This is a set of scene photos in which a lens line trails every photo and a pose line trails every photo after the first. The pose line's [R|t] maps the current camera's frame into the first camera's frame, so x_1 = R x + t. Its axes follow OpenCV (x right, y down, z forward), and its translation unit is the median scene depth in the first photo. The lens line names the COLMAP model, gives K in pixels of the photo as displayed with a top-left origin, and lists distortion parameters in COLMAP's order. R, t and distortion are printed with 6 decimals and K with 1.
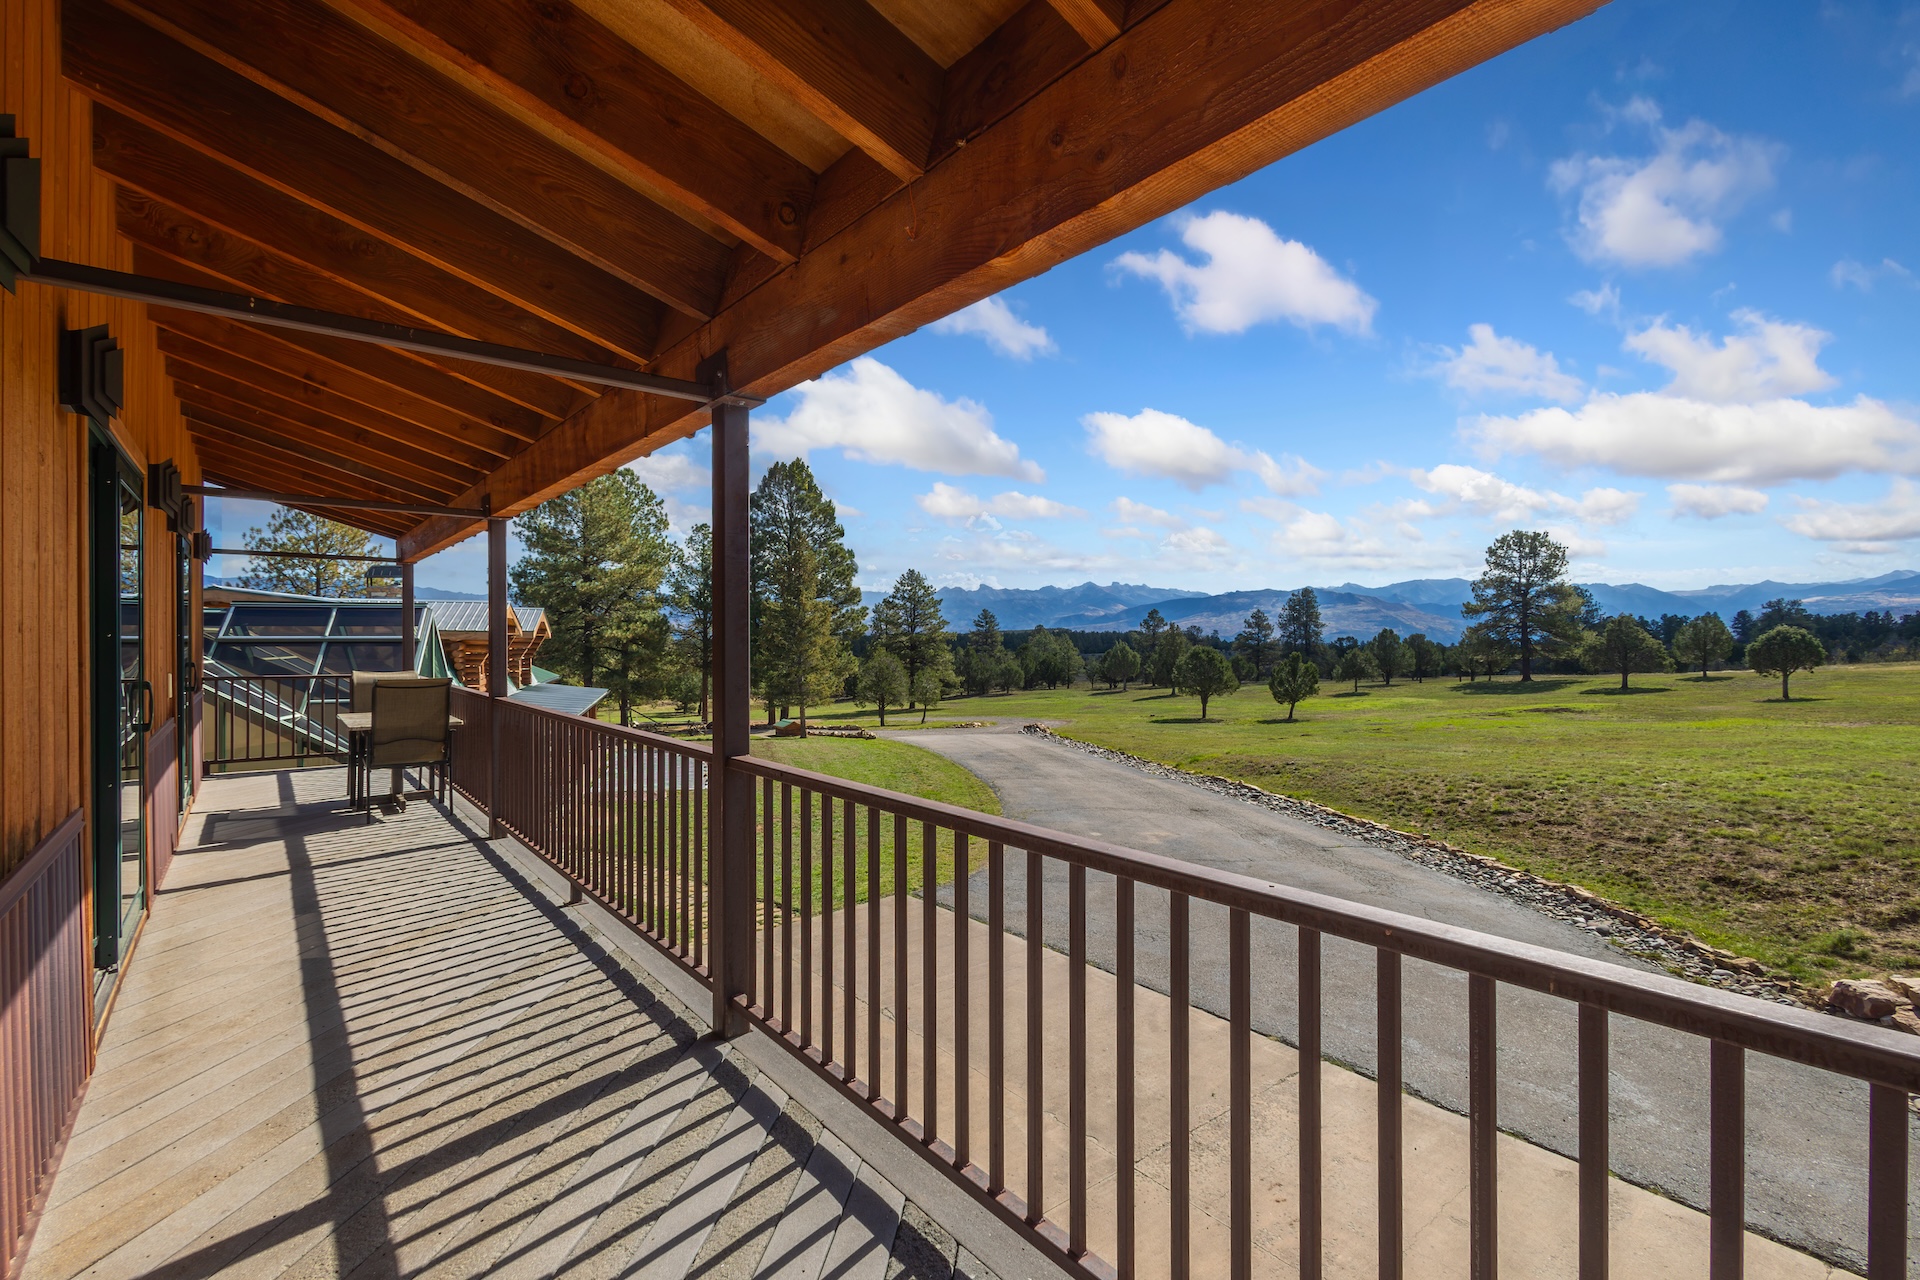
lens RADIAL K [[881.8, 0, 953.4], [0, 881.8, 627.2], [0, 0, 1]] dist [0.011119, -0.000428]
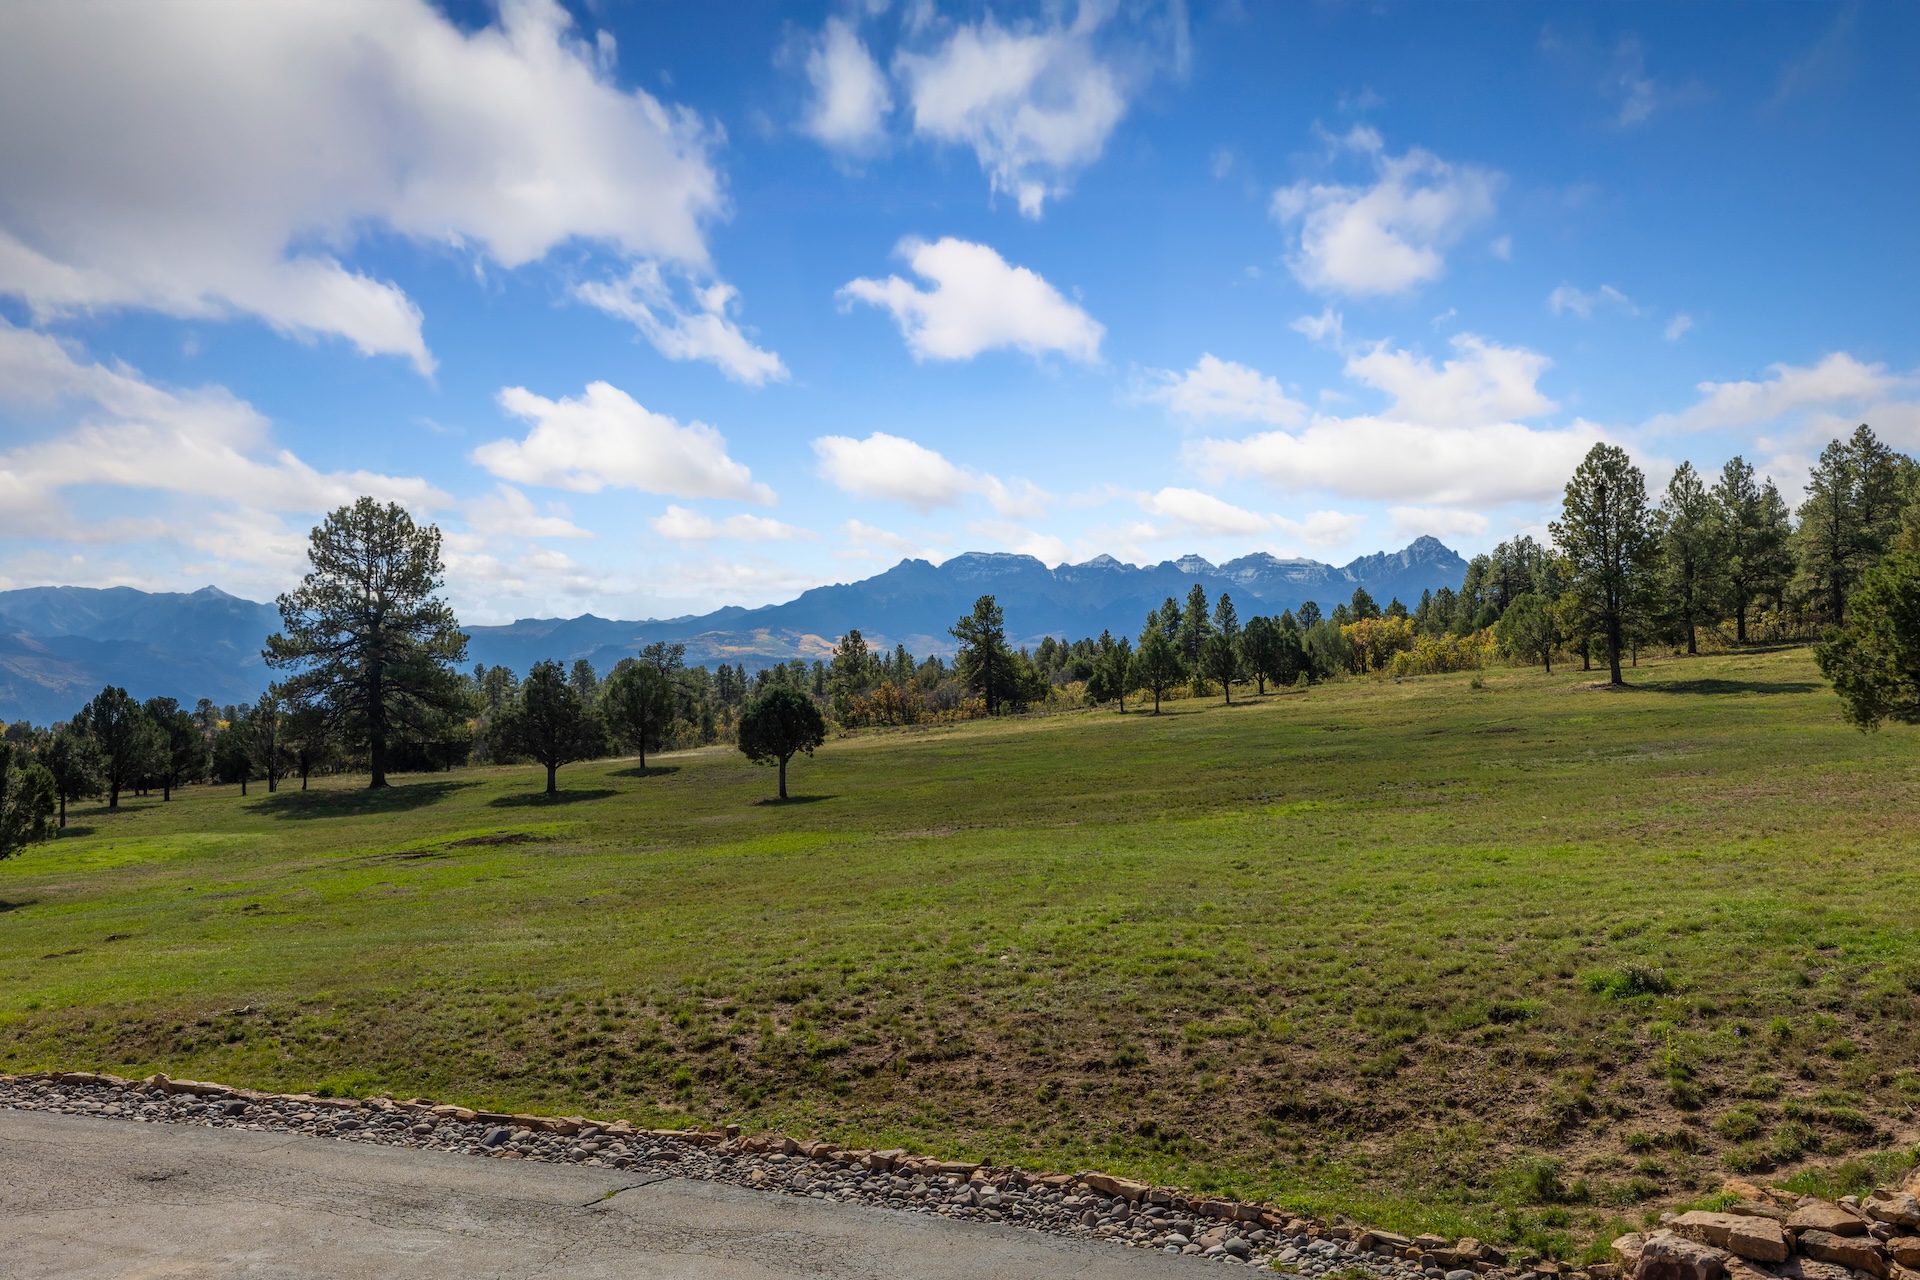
lens RADIAL K [[1848.8, 0, 961.9], [0, 1848.8, 637.1], [0, 0, 1]] dist [0.012633, -0.000542]
pose [[0.582103, 0.025767, 0.812706, -0.048338], [-0.004636, 0.999587, -0.028372, 0.001452], [-0.813102, 0.012748, 0.581982, 0.086488]]
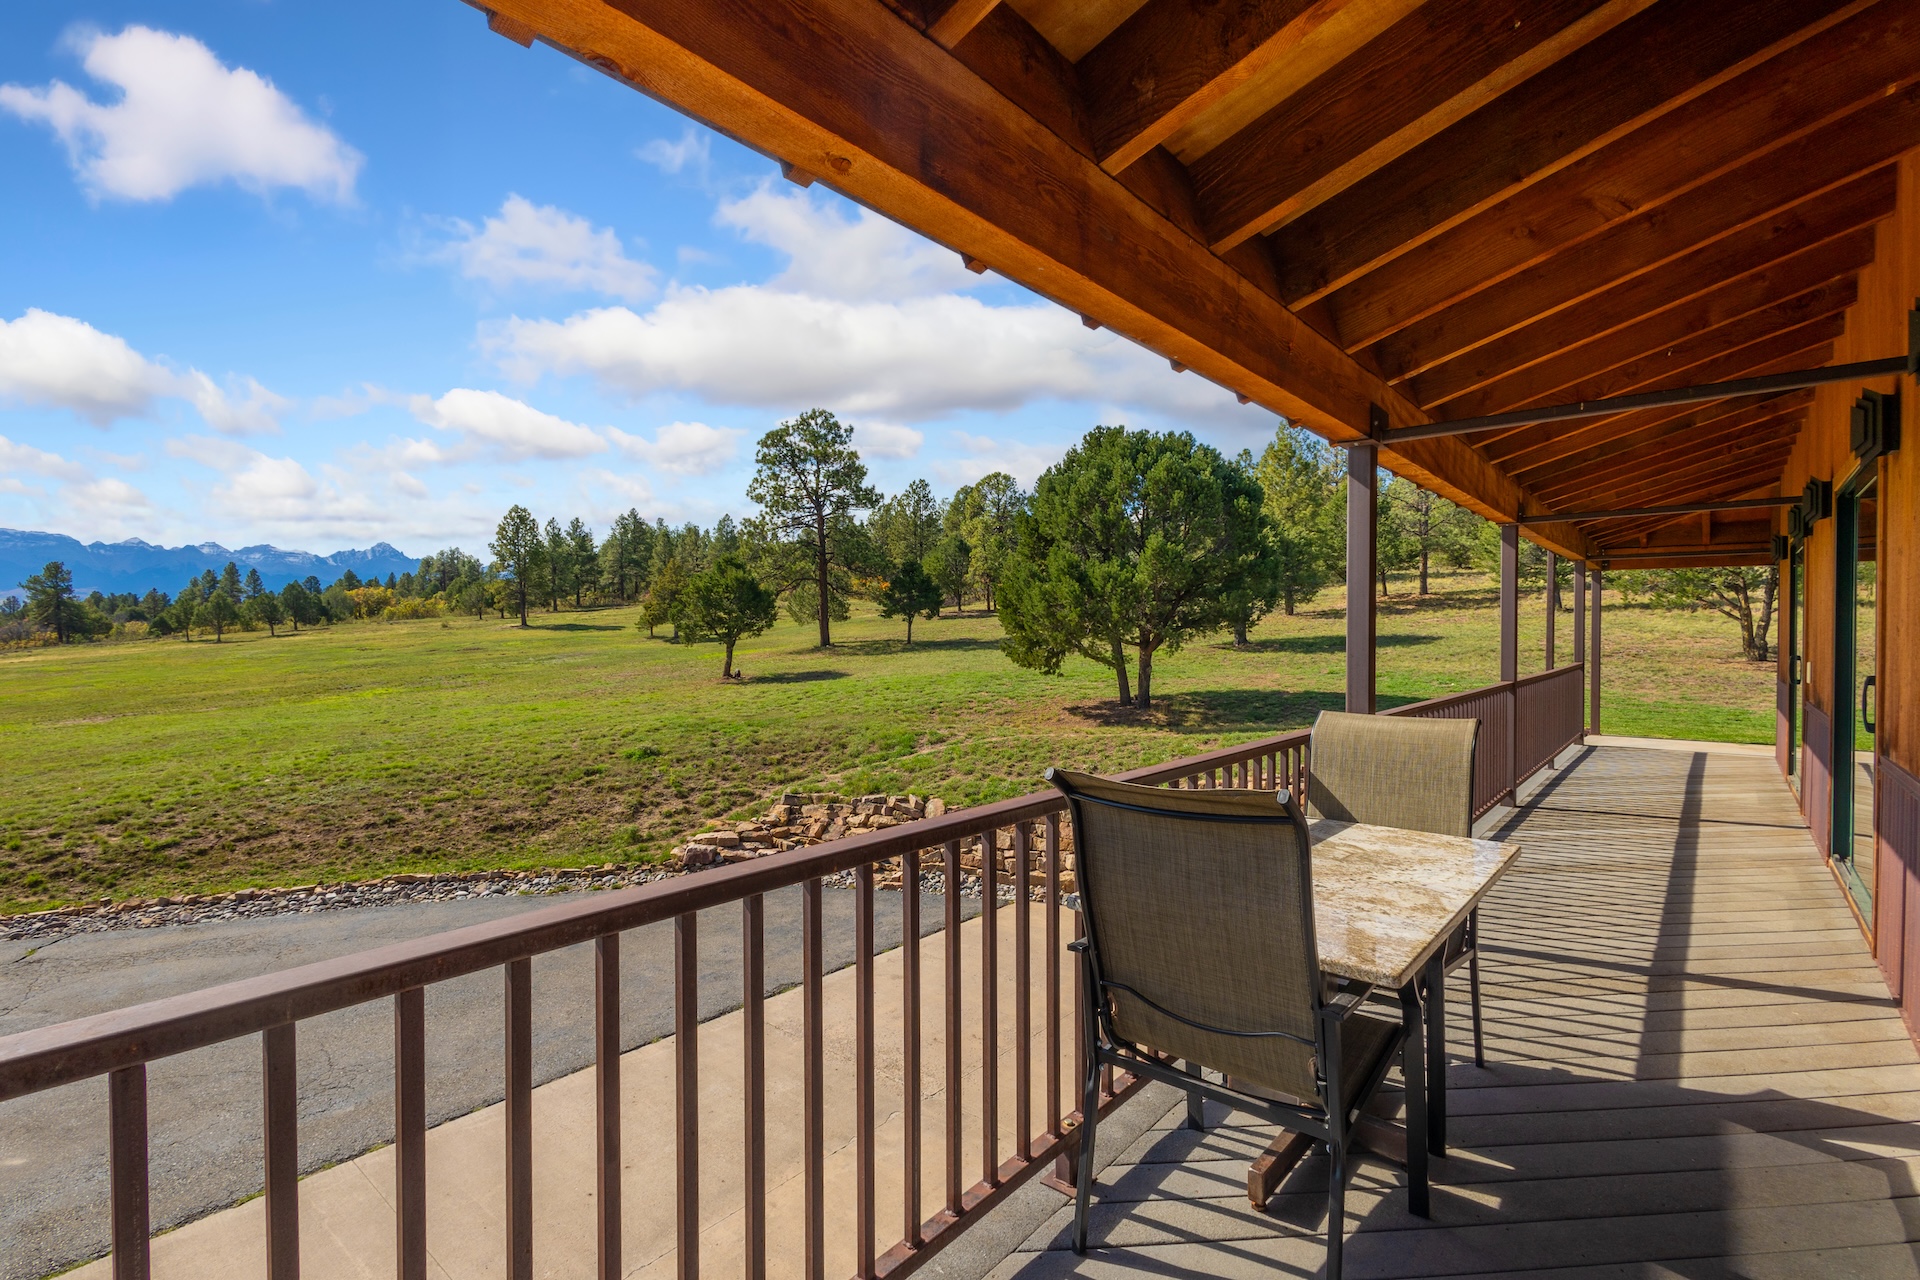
lens RADIAL K [[888.6, 0, 961.7], [0, 888.6, 642.5], [0, 0, 1]] dist [0.010601, 0.000471]
pose [[-0.198526, -0.011282, 0.980031, -0.087366], [-0.007496, 0.999922, 0.009992, 0.001852], [-0.980067, -0.005362, -0.198595, 0.115514]]
